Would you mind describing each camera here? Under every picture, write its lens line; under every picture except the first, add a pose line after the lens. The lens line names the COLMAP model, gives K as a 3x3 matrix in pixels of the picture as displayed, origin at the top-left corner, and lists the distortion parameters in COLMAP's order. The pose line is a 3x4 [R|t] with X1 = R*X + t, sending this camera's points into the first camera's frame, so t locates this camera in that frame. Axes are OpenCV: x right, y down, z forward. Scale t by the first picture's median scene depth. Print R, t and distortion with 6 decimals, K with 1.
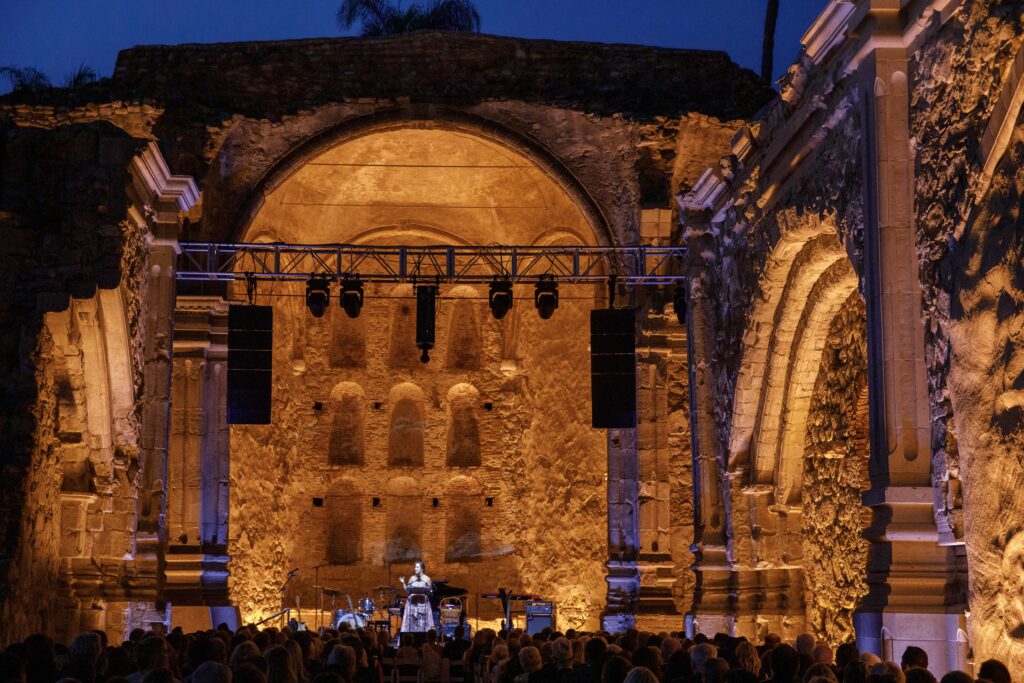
lens RADIAL K [[1714.8, 0, 417.4], [0, 1714.8, 377.1], [0, 0, 1]] dist [0.153591, -0.107013]
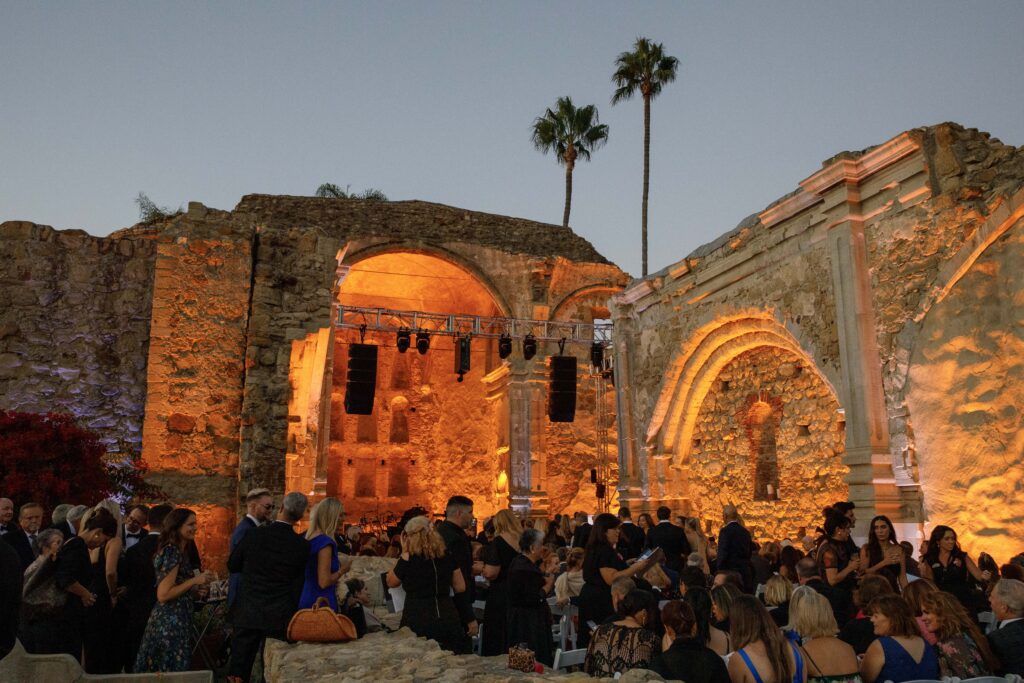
lens RADIAL K [[870.5, 0, 512.0], [0, 870.5, 341.5], [0, 0, 1]] dist [-0.063599, 0.057619]
pose [[0.952333, 0.051526, 0.300677, -0.215884], [-0.031213, 0.996918, -0.071976, 0.012784], [-0.303459, 0.059160, 0.951006, 0.140377]]
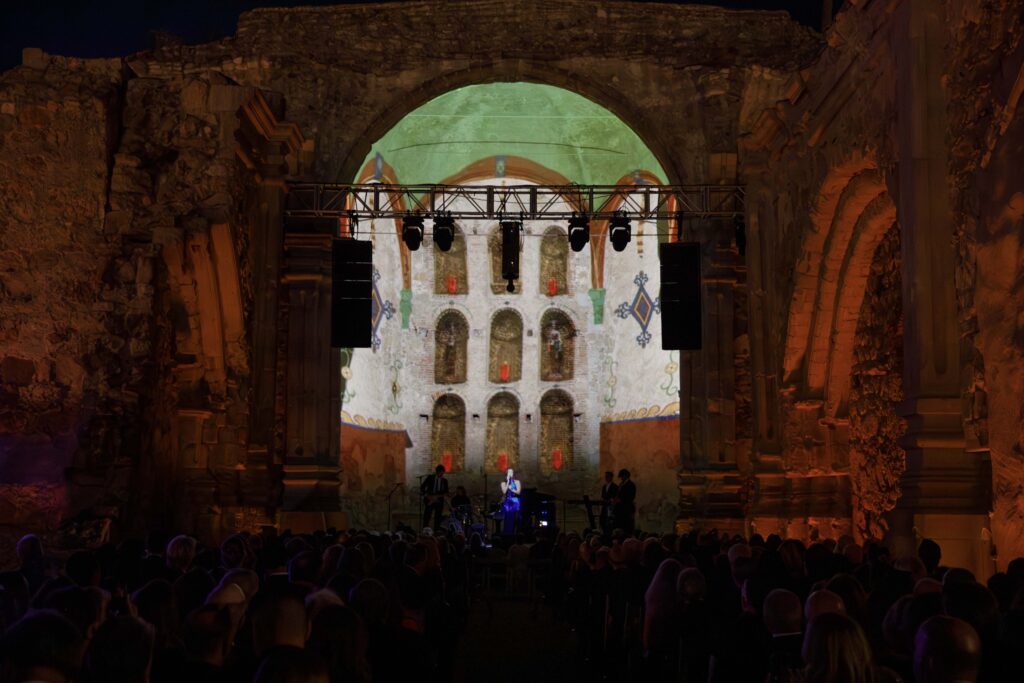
lens RADIAL K [[1508.3, 0, 512.0], [0, 1508.3, 341.5], [0, 0, 1]] dist [0.142805, -0.048396]
pose [[0.999940, -0.003486, -0.010398, 0.015446], [0.003691, 0.999799, 0.019730, 0.004666], [0.010327, -0.019767, 0.999751, 0.026182]]
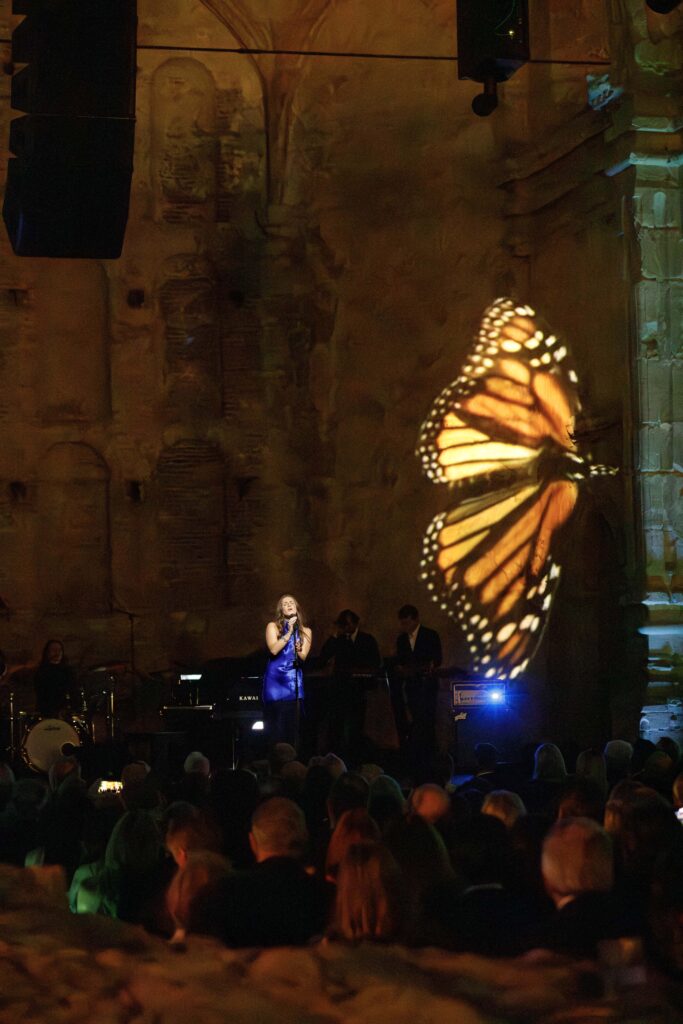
lens RADIAL K [[2587.8, 0, 341.5], [0, 2587.8, 512.0], [0, 0, 1]] dist [-0.133711, -0.160177]
pose [[0.965929, -0.013775, 0.258440, -0.192906], [-0.002523, 0.998034, 0.062626, 0.049026], [-0.258794, -0.061145, 0.963995, 0.407448]]
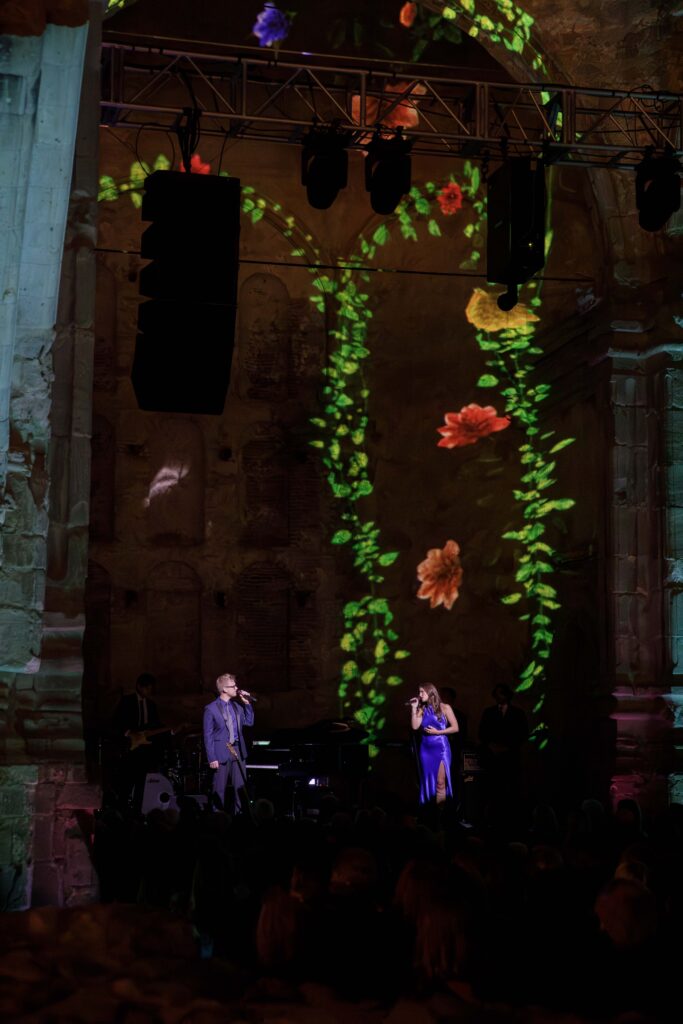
lens RADIAL K [[1894.4, 0, 341.5], [0, 1894.4, 512.0], [0, 0, 1]] dist [0.263249, -0.142963]
pose [[0.968955, 0.022205, 0.246238, -0.191217], [-0.024236, 0.999693, 0.005219, 0.052959], [-0.246046, -0.011025, 0.969195, 0.443166]]
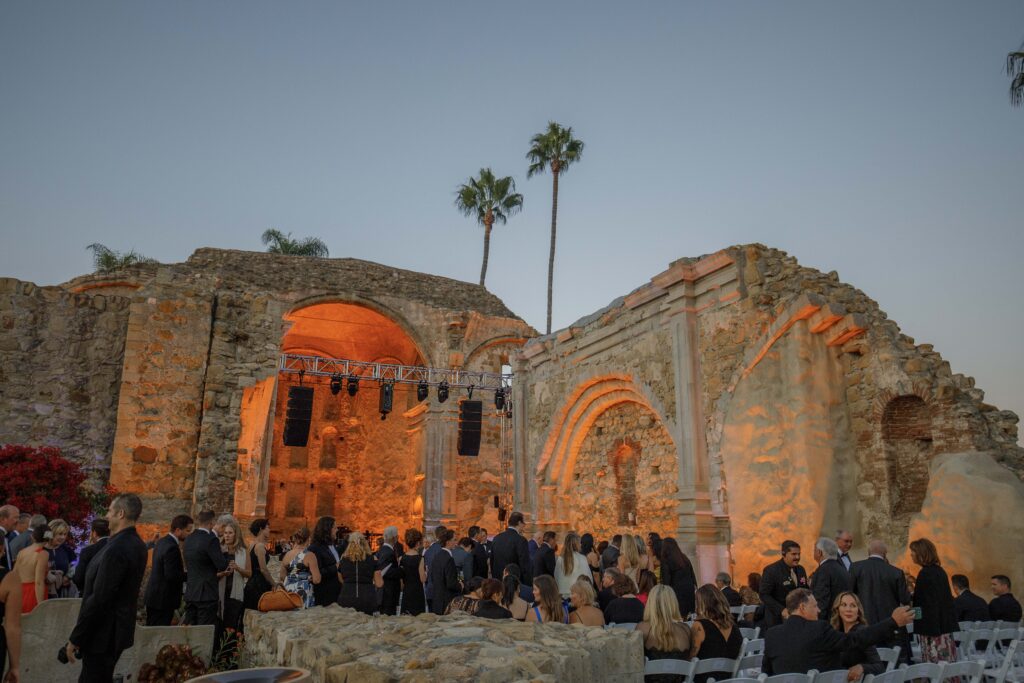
lens RADIAL K [[826.1, 0, 512.0], [0, 826.1, 341.5], [0, 0, 1]] dist [0.012575, -0.000352]
pose [[0.920008, 0.093557, 0.380569, -0.243618], [-0.055558, 0.992415, -0.109661, -0.001936], [-0.387942, 0.079745, 0.918227, 0.015228]]
